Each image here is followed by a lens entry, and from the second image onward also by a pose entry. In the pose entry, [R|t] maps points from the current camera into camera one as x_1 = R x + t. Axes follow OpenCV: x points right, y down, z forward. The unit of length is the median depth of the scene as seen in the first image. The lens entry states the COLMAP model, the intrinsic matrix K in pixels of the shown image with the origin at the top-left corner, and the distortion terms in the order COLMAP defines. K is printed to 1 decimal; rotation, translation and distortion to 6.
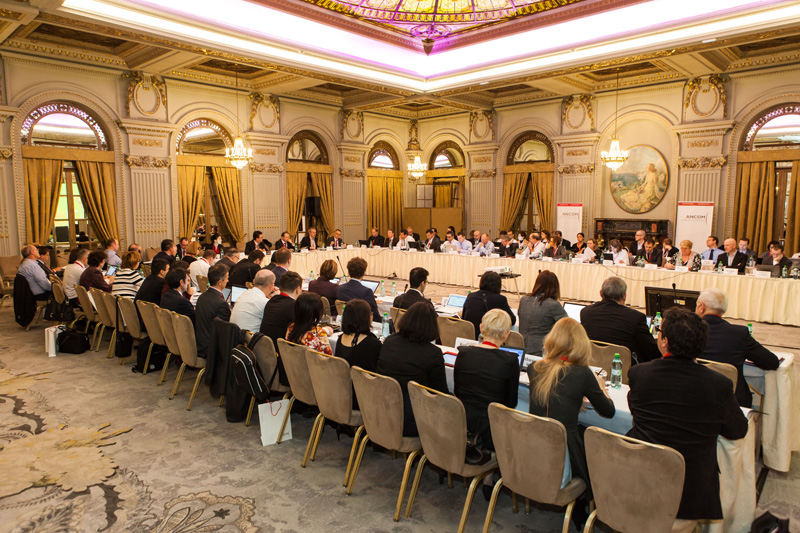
lens RADIAL K [[546.5, 0, 400.3], [0, 546.5, 266.3], [0, 0, 1]] dist [-0.029376, 0.016362]
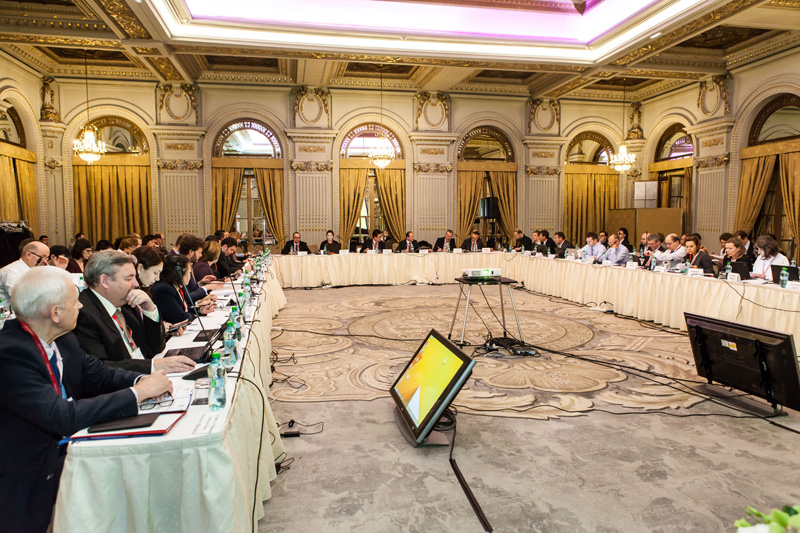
lens RADIAL K [[546.5, 0, 398.8], [0, 546.5, 268.9], [0, 0, 1]] dist [-0.029376, 0.016362]
pose [[0.811117, 0.048112, -0.582902, 0.274307], [-0.061387, 0.998109, -0.003038, 0.005535], [0.581654, 0.038247, 0.812537, 0.176494]]
